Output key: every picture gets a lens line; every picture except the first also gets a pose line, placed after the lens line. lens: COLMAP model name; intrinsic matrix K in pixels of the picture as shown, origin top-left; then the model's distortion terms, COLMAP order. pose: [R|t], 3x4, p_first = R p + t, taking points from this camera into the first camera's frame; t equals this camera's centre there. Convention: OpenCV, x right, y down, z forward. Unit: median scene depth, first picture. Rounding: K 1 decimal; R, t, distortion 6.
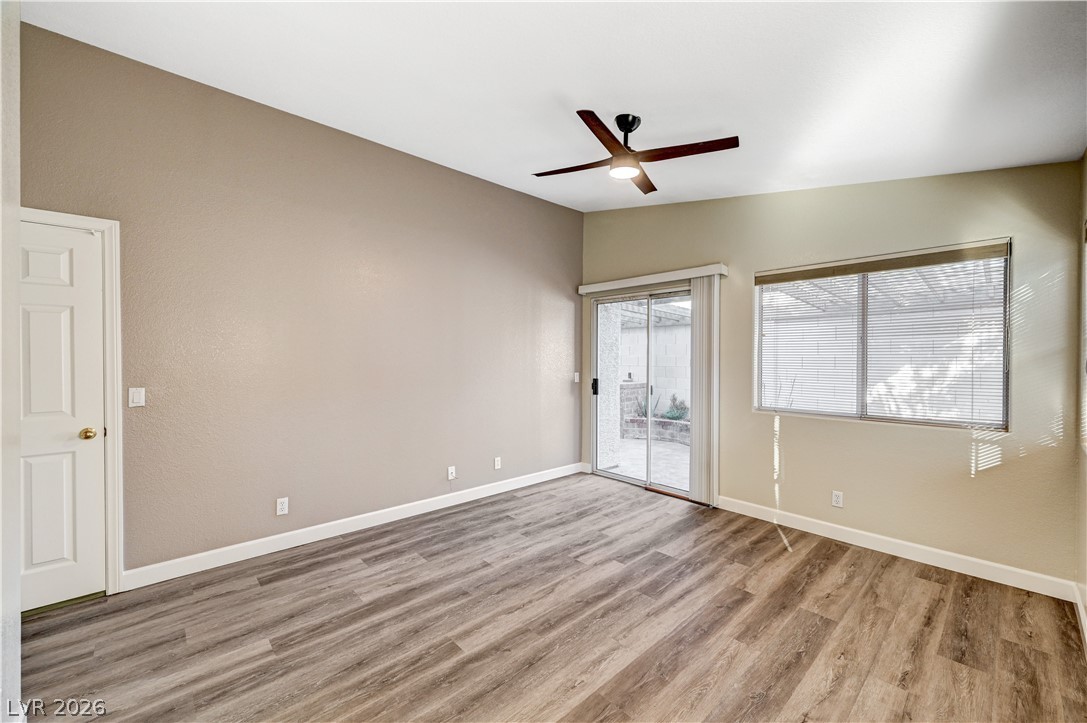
lens RADIAL K [[430.2, 0, 548.3], [0, 430.2, 358.2], [0, 0, 1]] dist [0.003213, 0.000103]
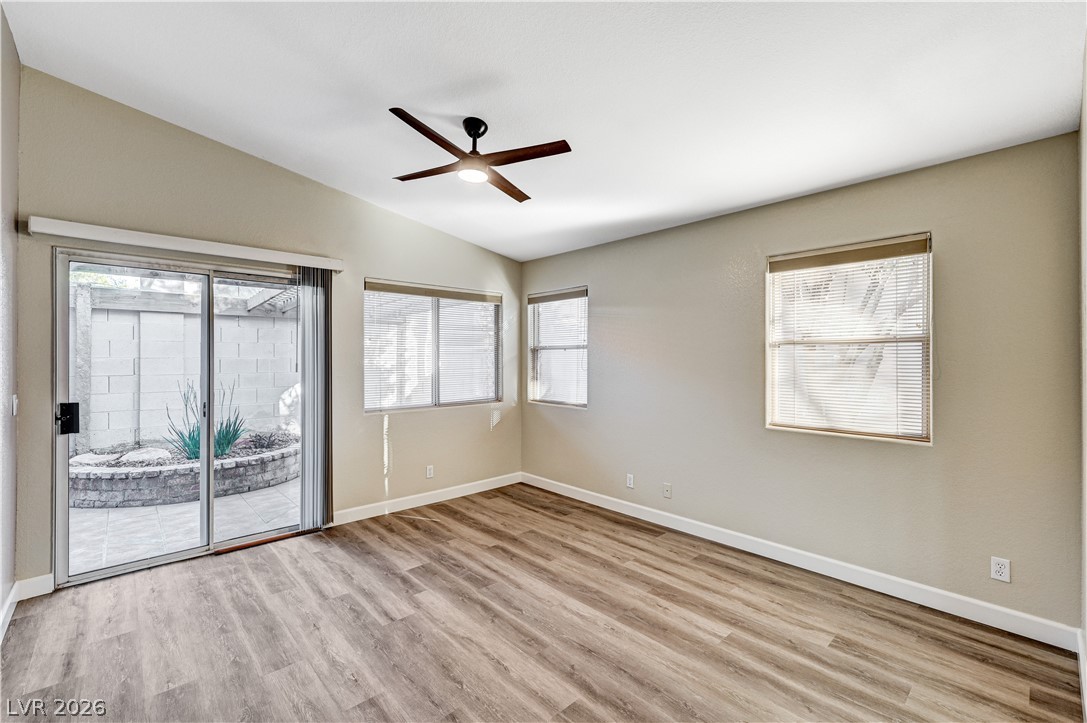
lens RADIAL K [[463.1, 0, 546.0], [0, 463.1, 360.5], [0, 0, 1]] dist [0.003240, 0.000600]
pose [[0.000969, -0.003199, 0.999994, -0.762438], [0.003714, 0.999988, 0.003195, -0.005748], [-0.999993, 0.003711, 0.000981, 0.714741]]
